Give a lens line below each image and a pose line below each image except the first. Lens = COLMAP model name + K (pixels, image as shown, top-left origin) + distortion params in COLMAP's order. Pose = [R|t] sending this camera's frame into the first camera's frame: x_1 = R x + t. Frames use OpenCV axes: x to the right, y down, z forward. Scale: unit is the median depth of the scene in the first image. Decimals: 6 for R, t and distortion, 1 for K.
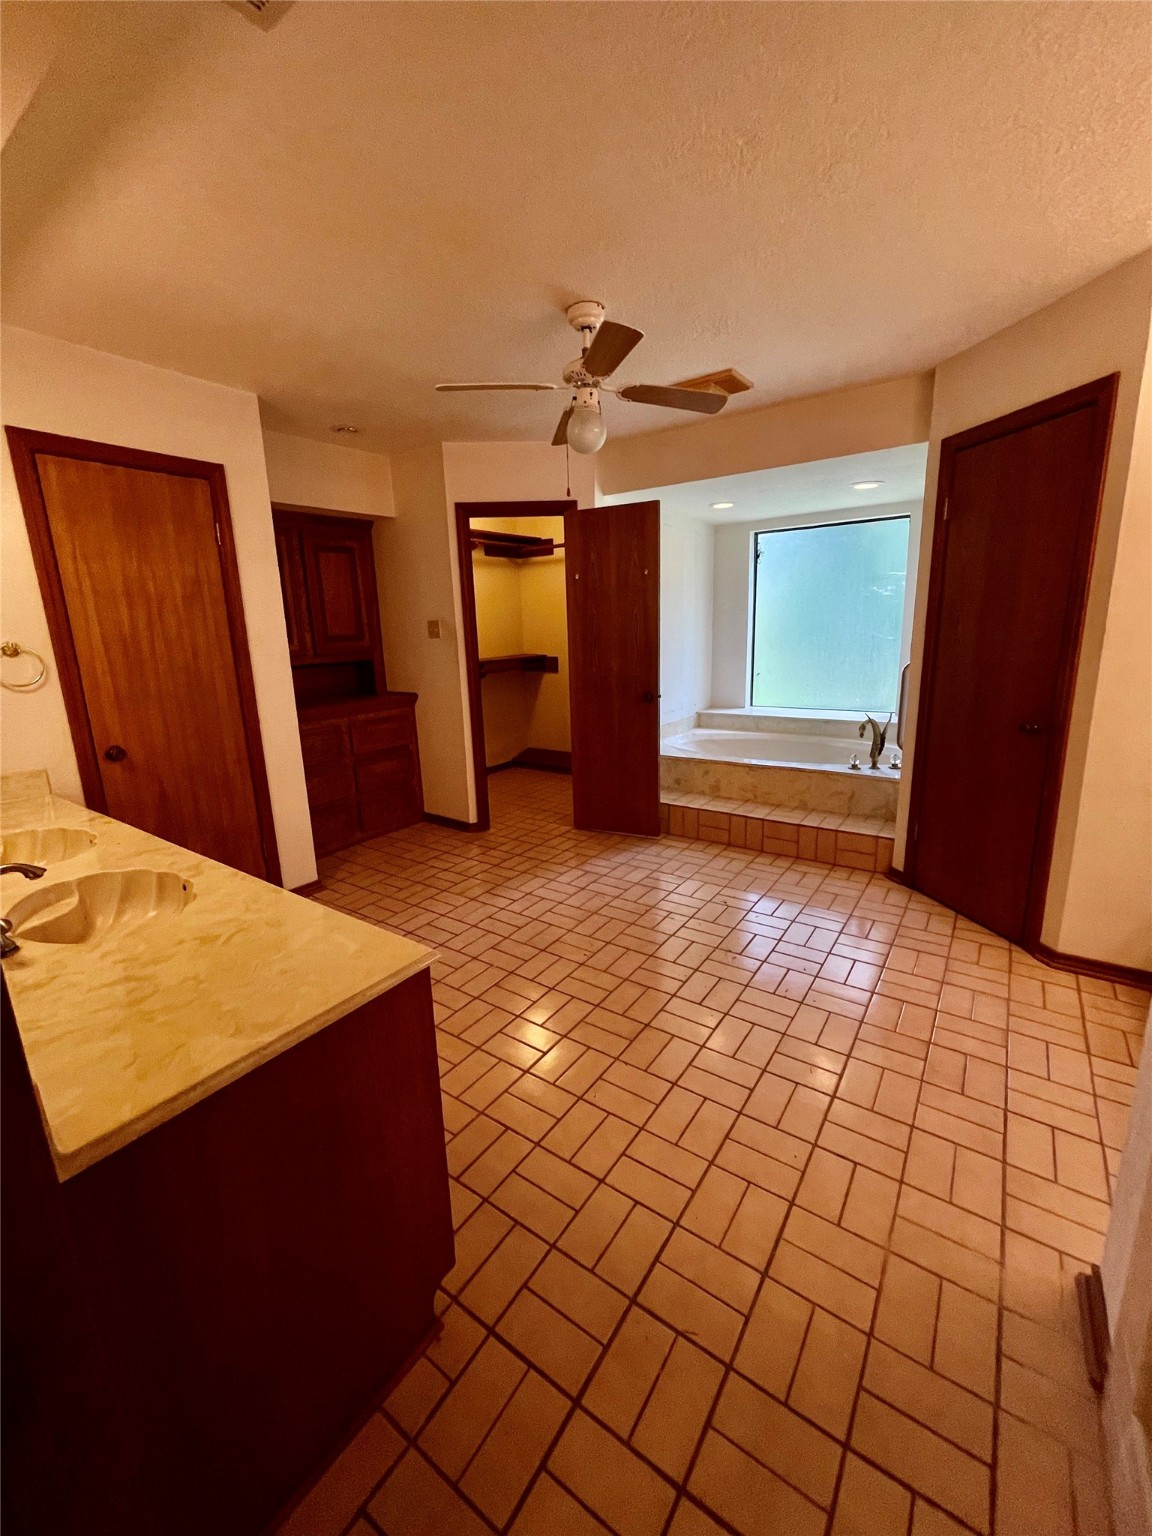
lens RADIAL K [[618.4, 0, 569.1], [0, 618.4, 767.2], [0, 0, 1]] dist [-0.004156, 0.000097]
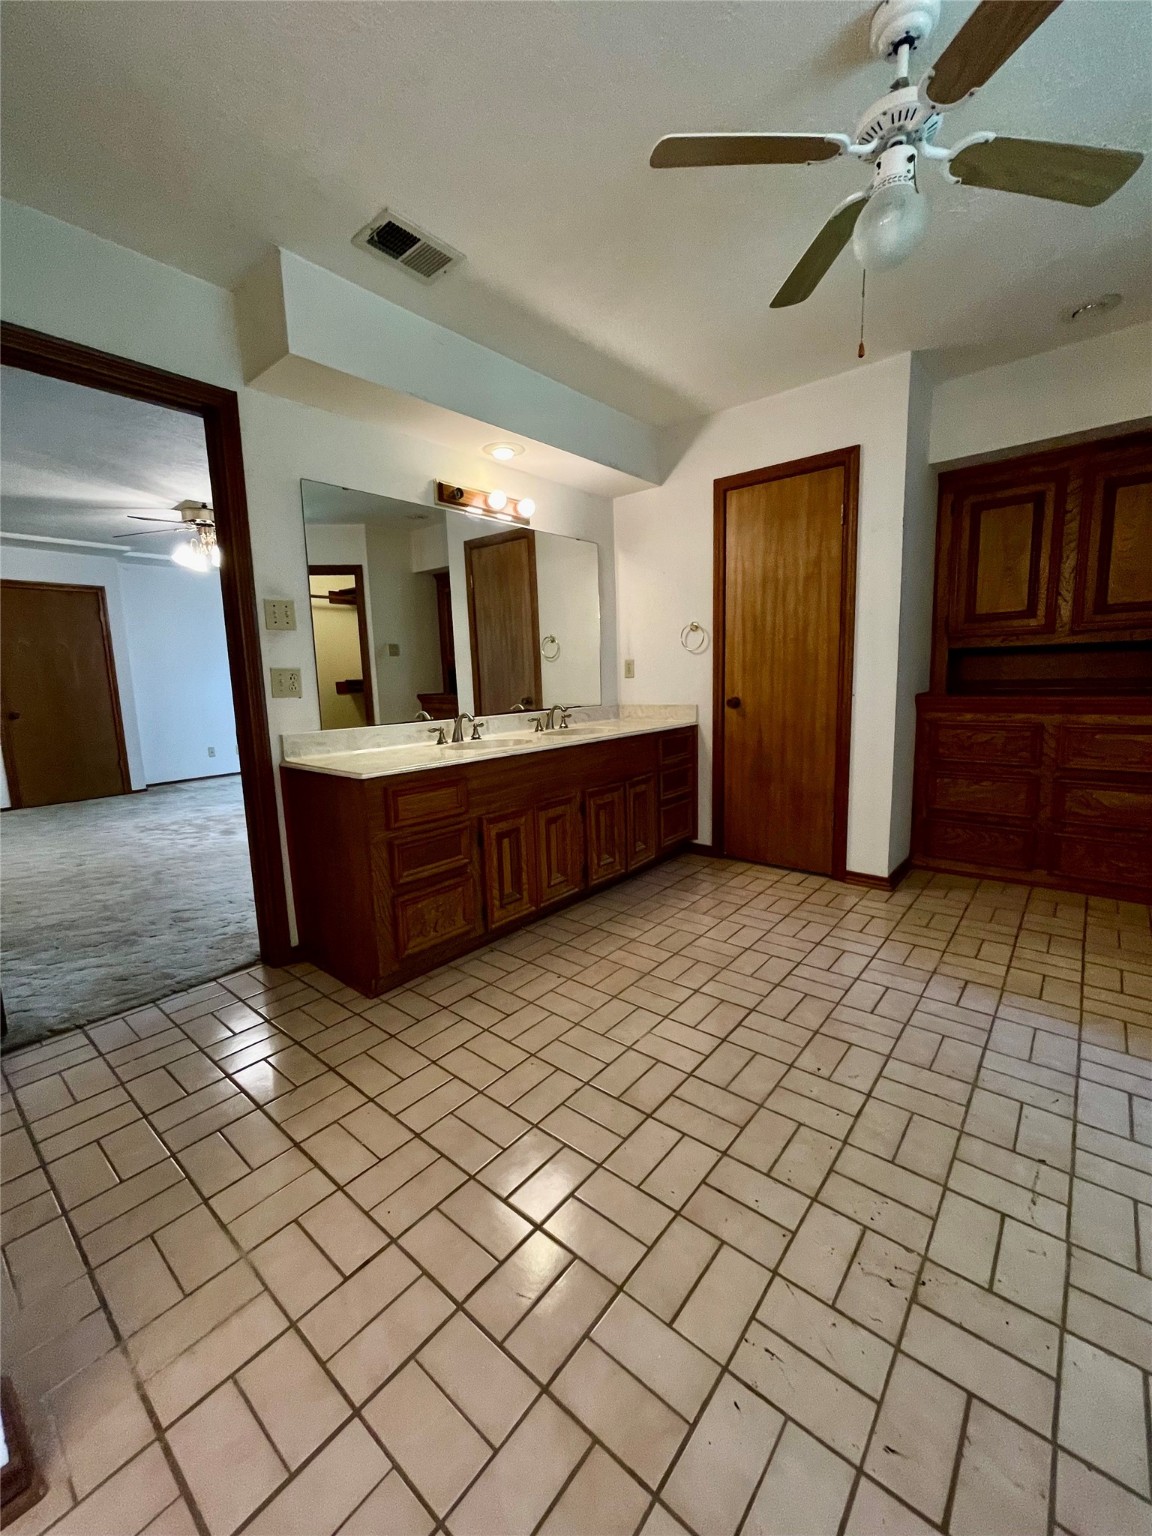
lens RADIAL K [[618.4, 0, 560.9], [0, 618.4, 764.3], [0, 0, 1]] dist [-0.004156, 0.000097]
pose [[-0.094969, 0.182665, -0.978578, 0.649252], [-0.188458, 0.961945, 0.197849, -0.087679], [0.977479, 0.203211, -0.056930, 0.722861]]
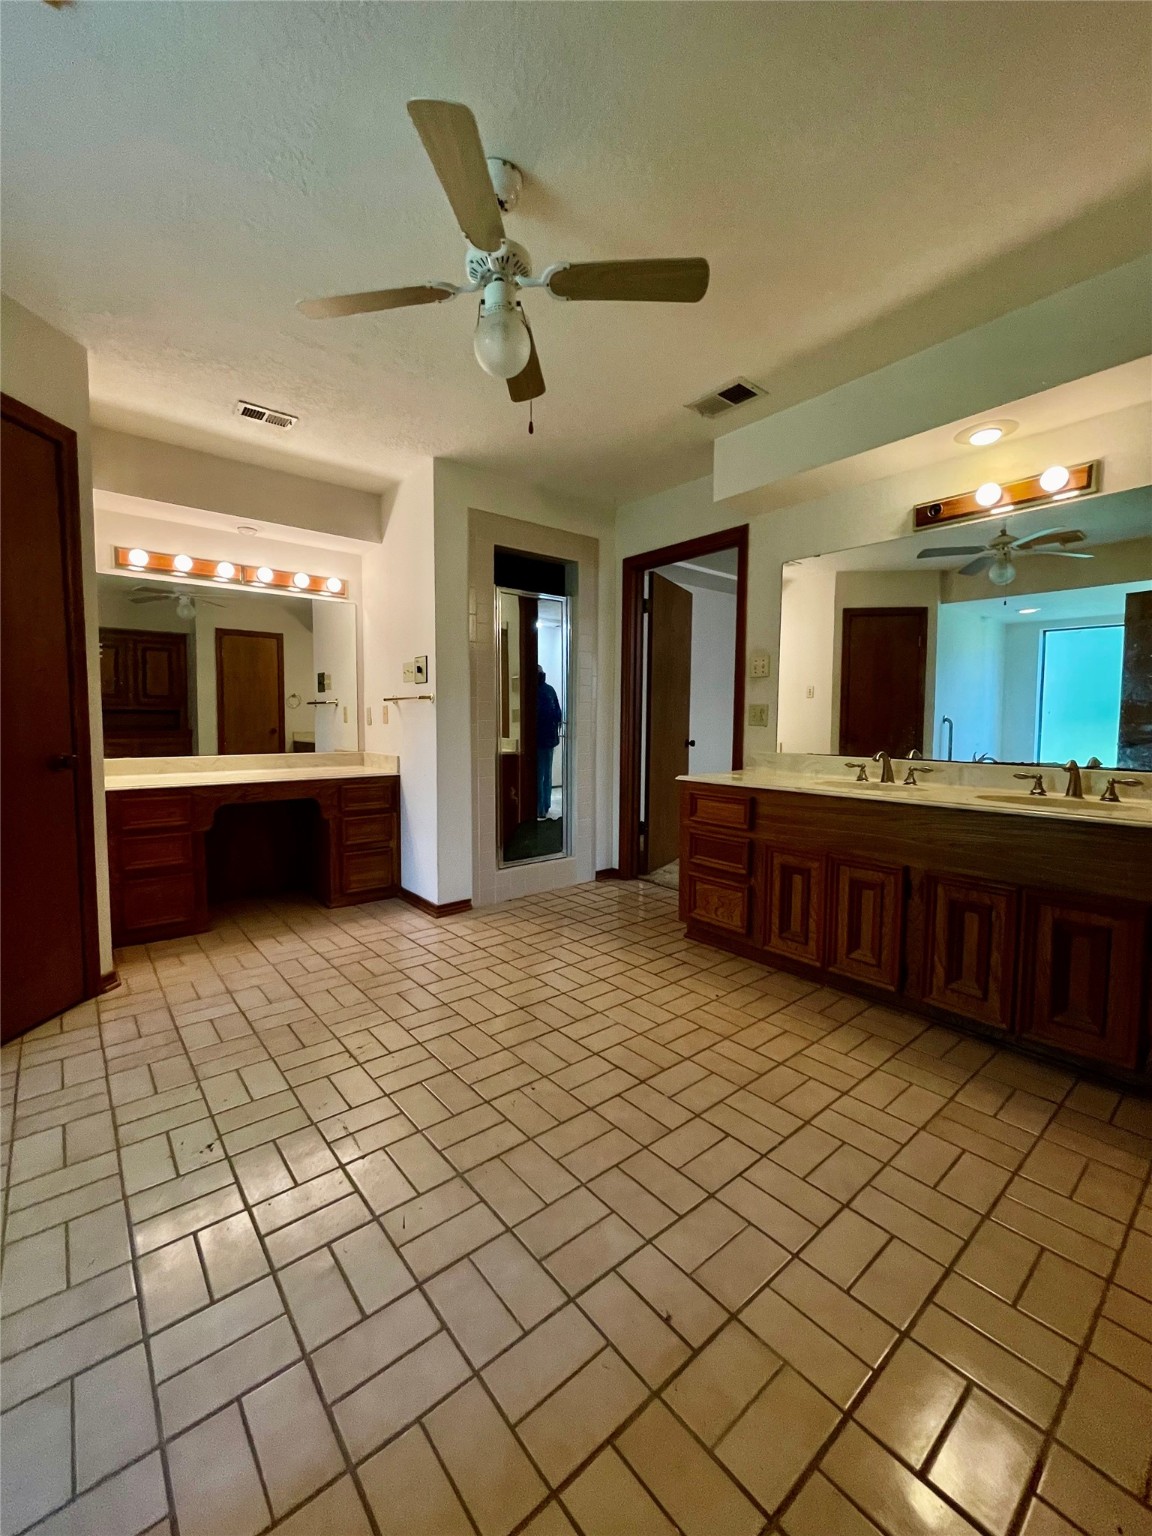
lens RADIAL K [[618.4, 0, 570.7], [0, 618.4, 762.3], [0, 0, 1]] dist [-0.004156, 0.000097]
pose [[-0.965958, 0.011590, 0.258439, -0.201996], [0.084624, 0.958192, 0.273325, -0.235172], [-0.244466, 0.285891, -0.926554, 1.563186]]
